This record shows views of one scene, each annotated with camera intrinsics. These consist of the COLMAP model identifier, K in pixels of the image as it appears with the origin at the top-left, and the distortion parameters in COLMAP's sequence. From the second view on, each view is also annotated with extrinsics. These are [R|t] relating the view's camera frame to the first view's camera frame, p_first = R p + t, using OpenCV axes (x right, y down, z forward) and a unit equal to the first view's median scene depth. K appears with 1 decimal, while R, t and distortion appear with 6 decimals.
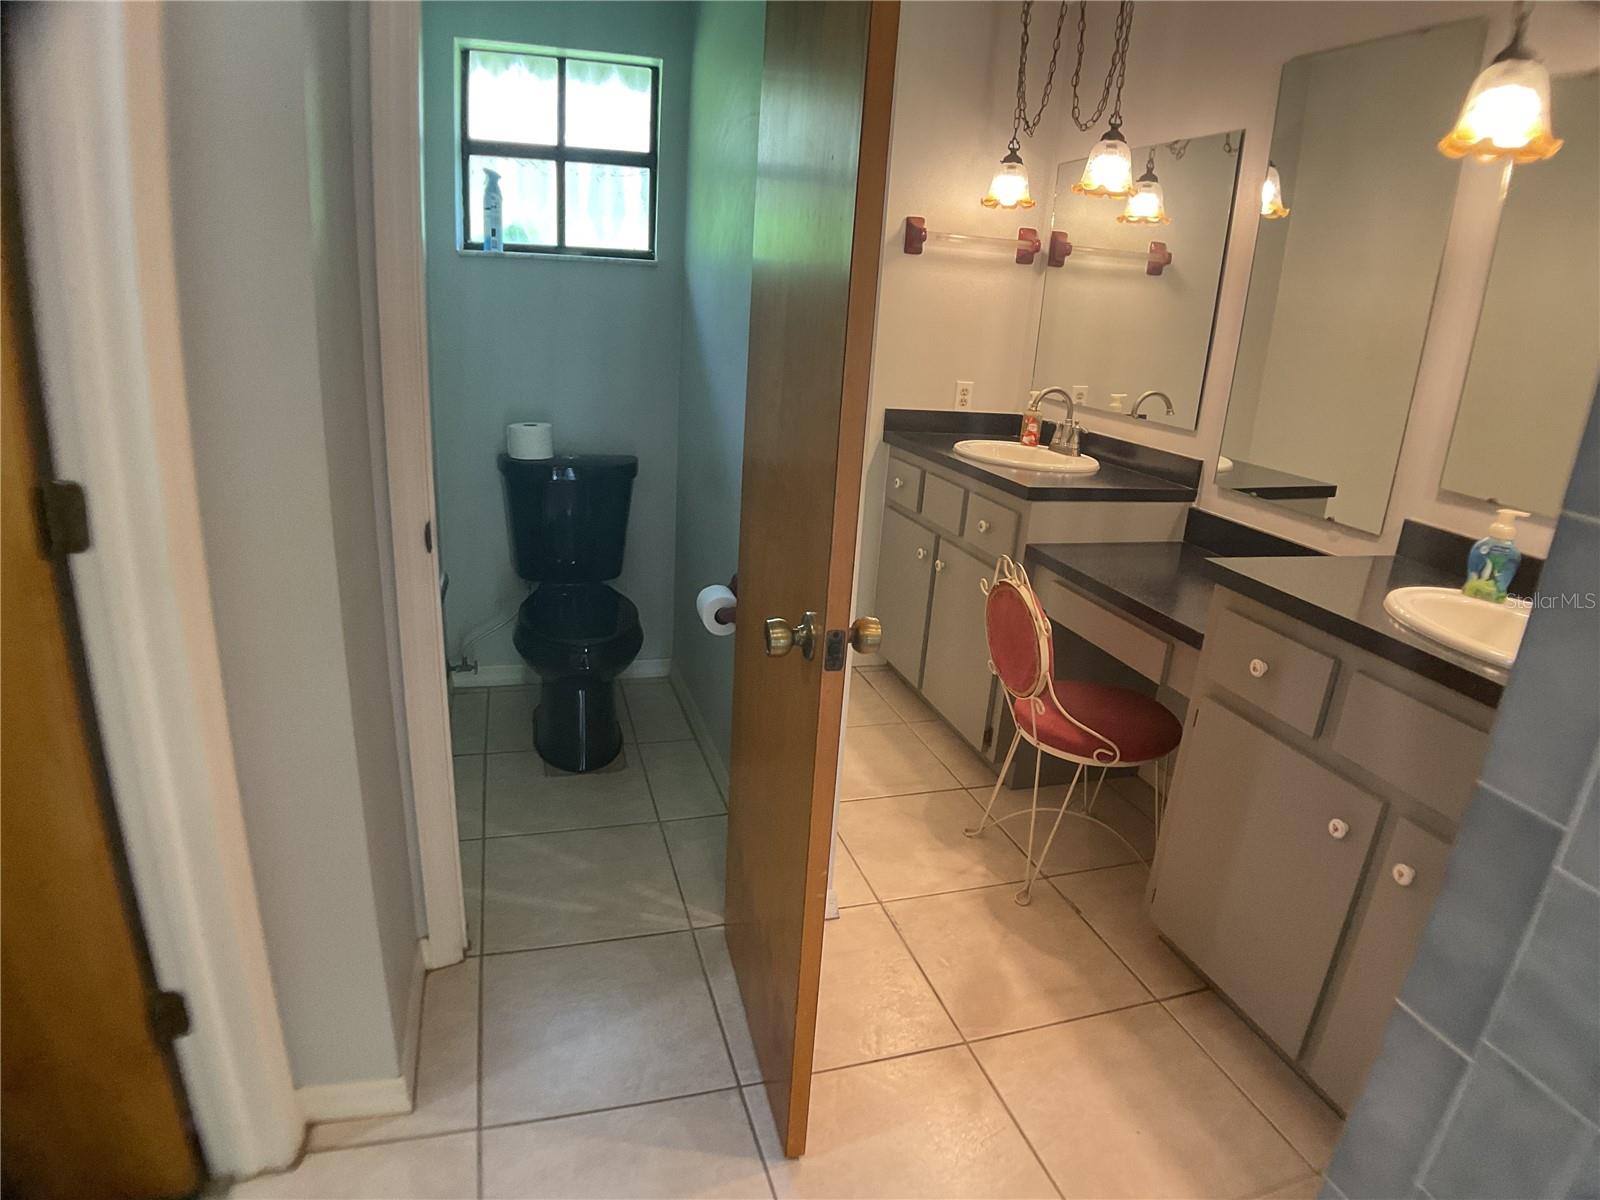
lens RADIAL K [[915.1, 0, 793.5], [0, 915.1, 606.0], [0, 0, 1]] dist [-0.071984, -0.019043]
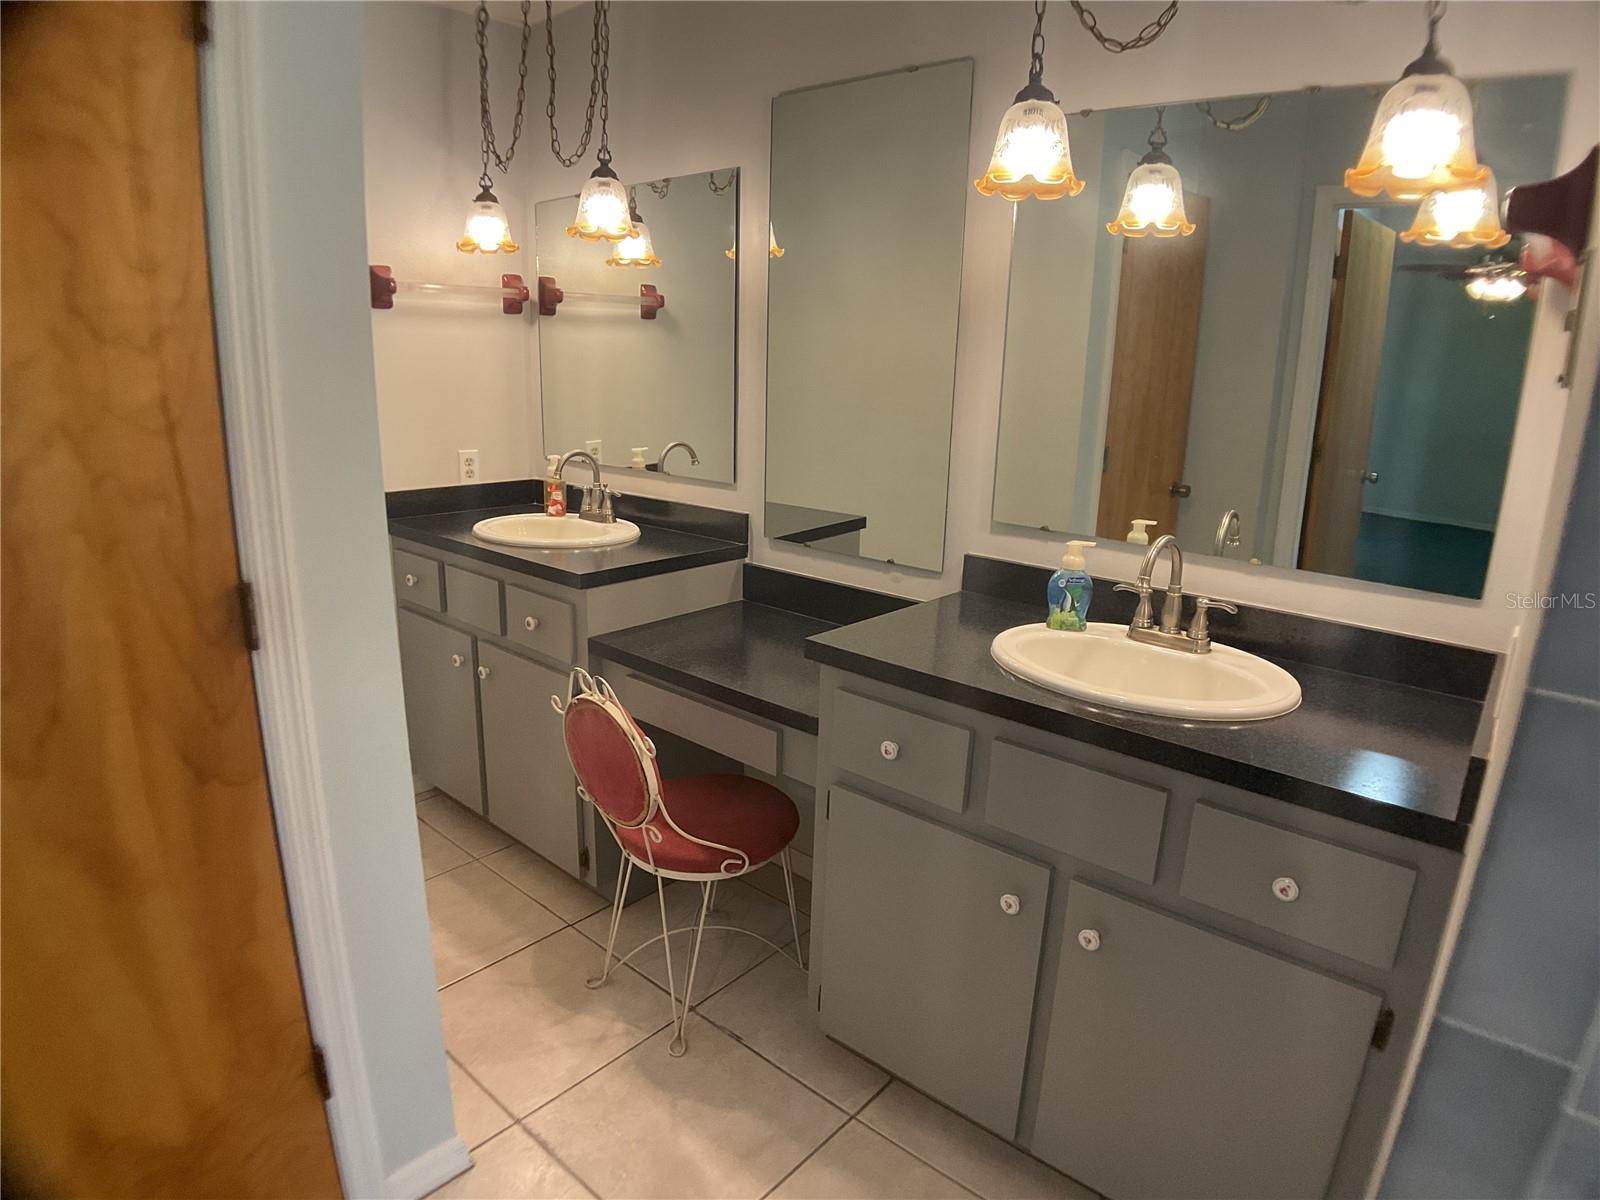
lens RADIAL K [[915.1, 0, 793.5], [0, 915.1, 606.0], [0, 0, 1]] dist [-0.071984, -0.019043]
pose [[0.847978, -0.172342, 0.501230, -0.007885], [0.190480, 0.981573, 0.015250, -0.070401], [-0.494622, 0.082543, 0.865180, 0.141813]]
